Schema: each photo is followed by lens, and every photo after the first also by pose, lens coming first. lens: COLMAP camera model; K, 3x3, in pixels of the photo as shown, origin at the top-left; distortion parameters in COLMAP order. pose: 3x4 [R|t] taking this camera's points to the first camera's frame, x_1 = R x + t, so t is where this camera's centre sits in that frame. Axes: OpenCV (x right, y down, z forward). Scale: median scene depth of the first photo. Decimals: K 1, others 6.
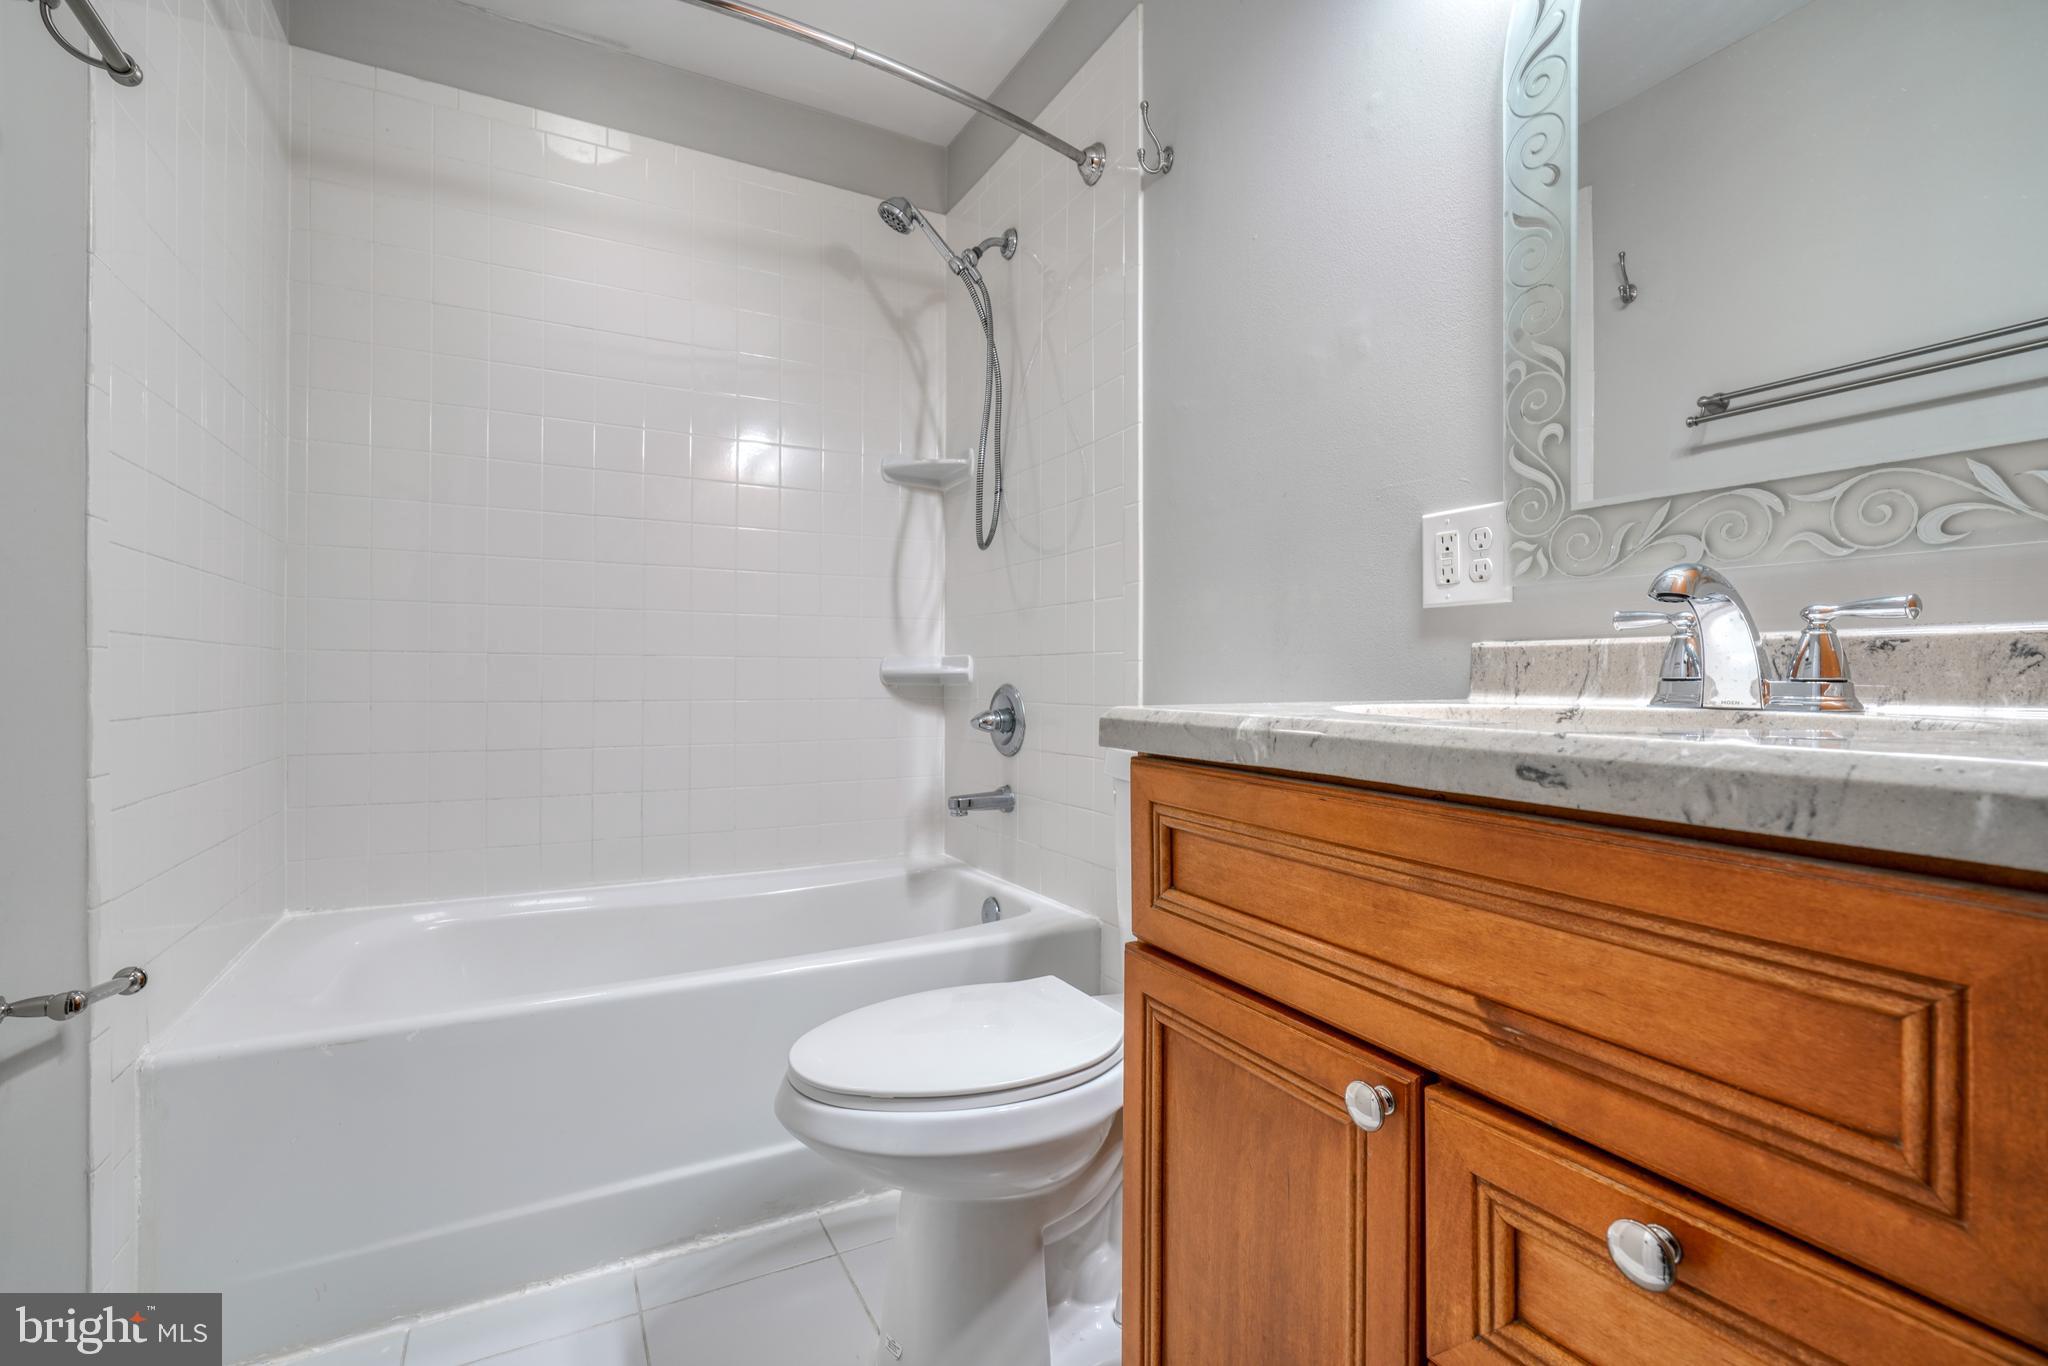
lens RADIAL K [[916.6, 0, 1011.0], [0, 916.6, 672.2], [0, 0, 1]] dist [-0.014078, 0.000586]
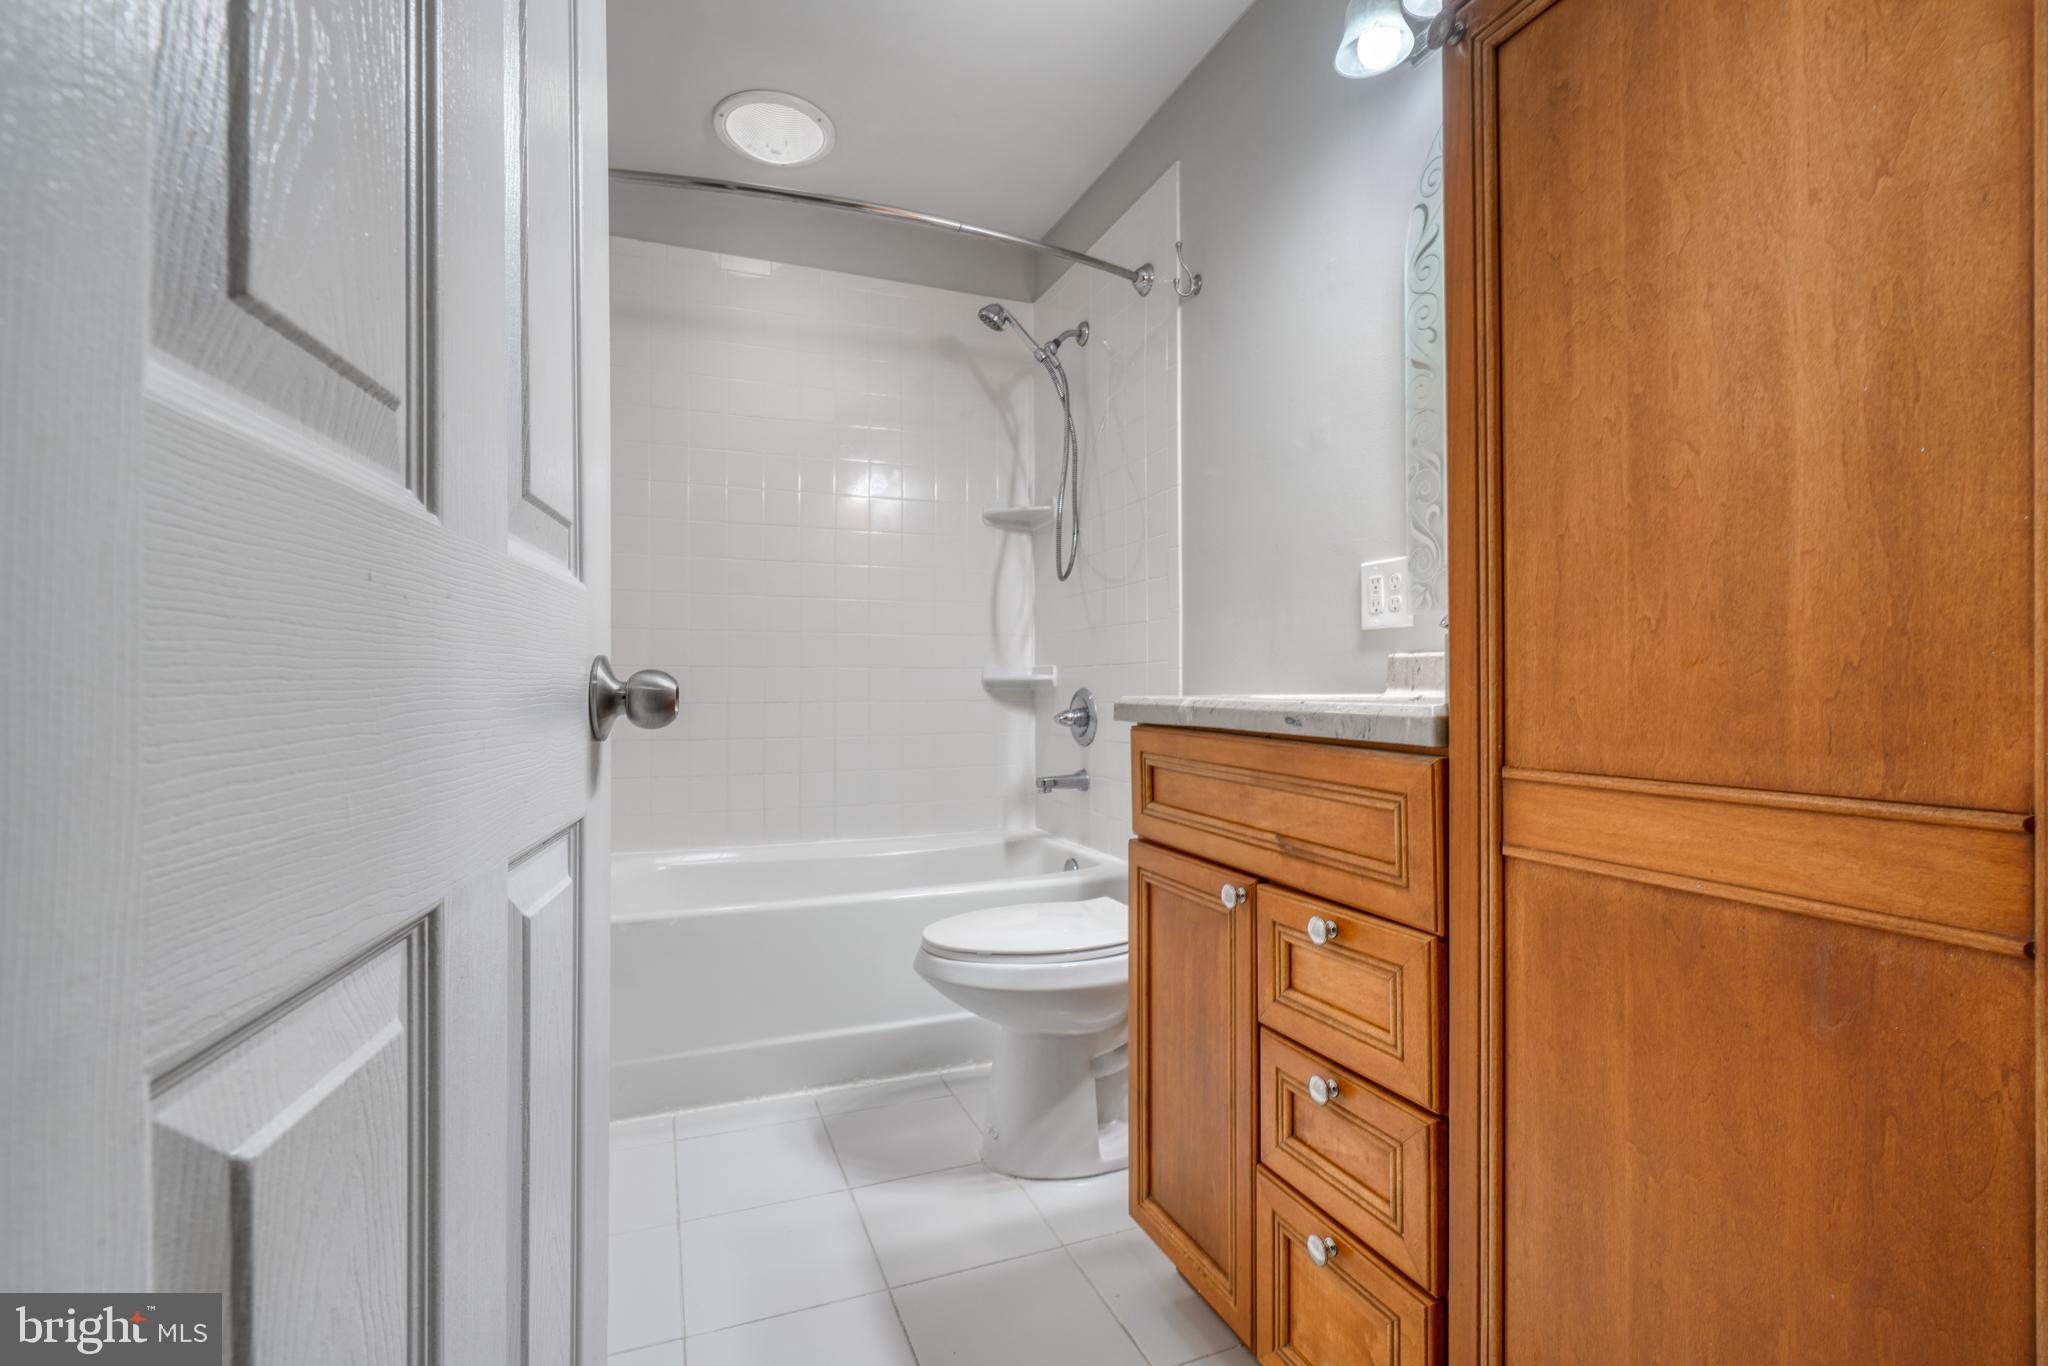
lens RADIAL K [[916.6, 0, 1011.0], [0, 916.6, 672.2], [0, 0, 1]] dist [-0.014078, 0.000586]
pose [[0.993863, -0.007229, -0.110378, 0.060950], [0.006120, 0.999927, -0.010380, 0.006603], [0.110445, 0.009641, 0.993835, -0.422614]]
